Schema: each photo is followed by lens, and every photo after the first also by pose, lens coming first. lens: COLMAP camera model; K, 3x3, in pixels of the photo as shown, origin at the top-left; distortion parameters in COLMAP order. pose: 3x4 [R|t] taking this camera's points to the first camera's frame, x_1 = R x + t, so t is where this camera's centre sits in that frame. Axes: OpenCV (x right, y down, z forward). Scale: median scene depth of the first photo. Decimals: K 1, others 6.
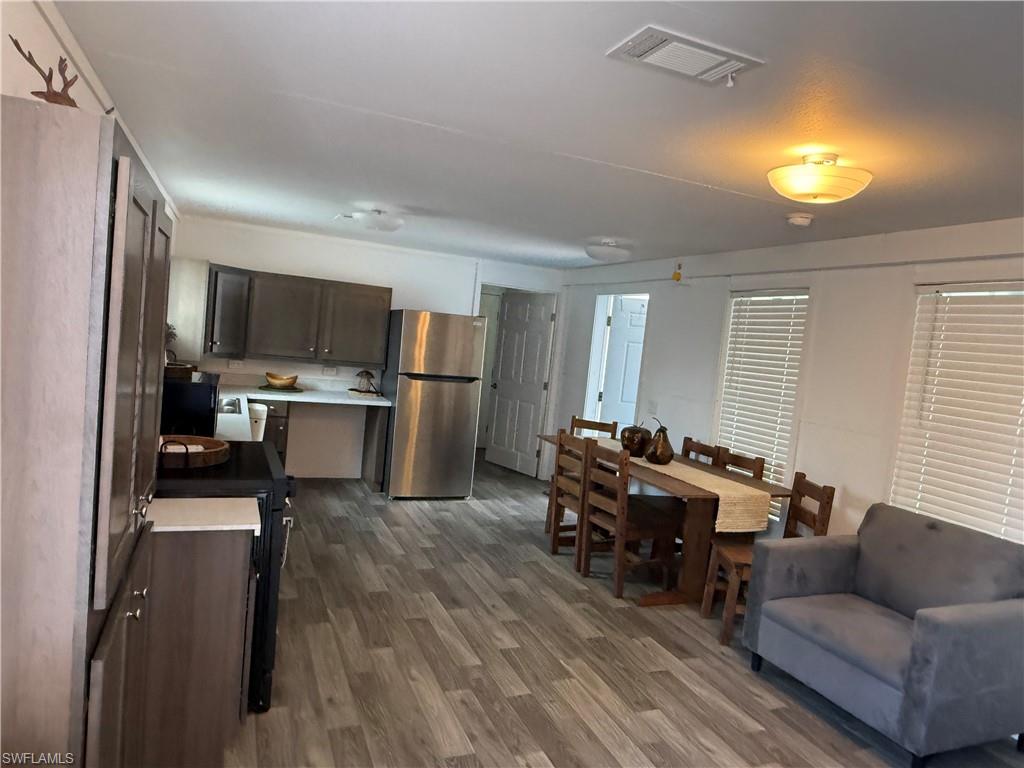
lens RADIAL K [[660.7, 0, 509.2], [0, 660.7, 385.2], [0, 0, 1]] dist [0.003339, -0.003010]
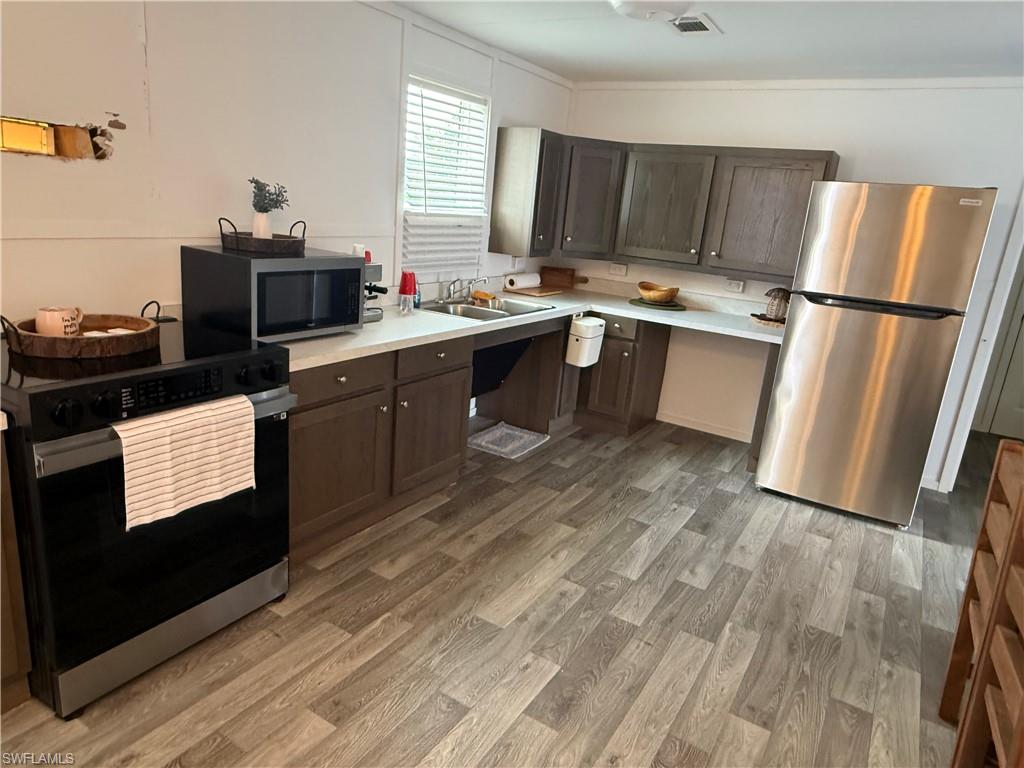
lens RADIAL K [[660.7, 0, 510.2], [0, 660.7, 382.6], [0, 0, 1]] dist [0.003339, -0.003010]
pose [[0.583990, 0.169193, -0.793933, 0.241724], [-0.093037, 0.985543, 0.141592, 0.003733], [0.806411, -0.008824, 0.591289, 0.597213]]
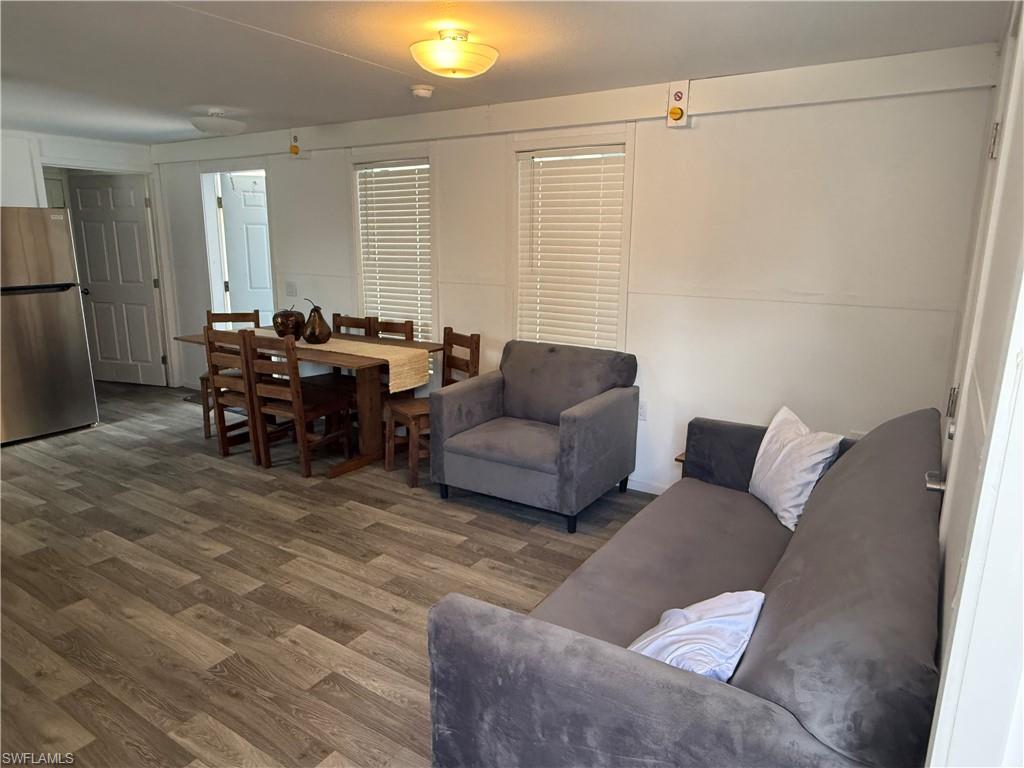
lens RADIAL K [[660.7, 0, 506.7], [0, 660.7, 384.9], [0, 0, 1]] dist [0.003339, -0.003010]
pose [[0.825212, -0.215400, 0.522139, -0.086721], [0.116992, 0.969564, 0.215078, -0.004009], [-0.552575, -0.116399, 0.825295, -0.007431]]
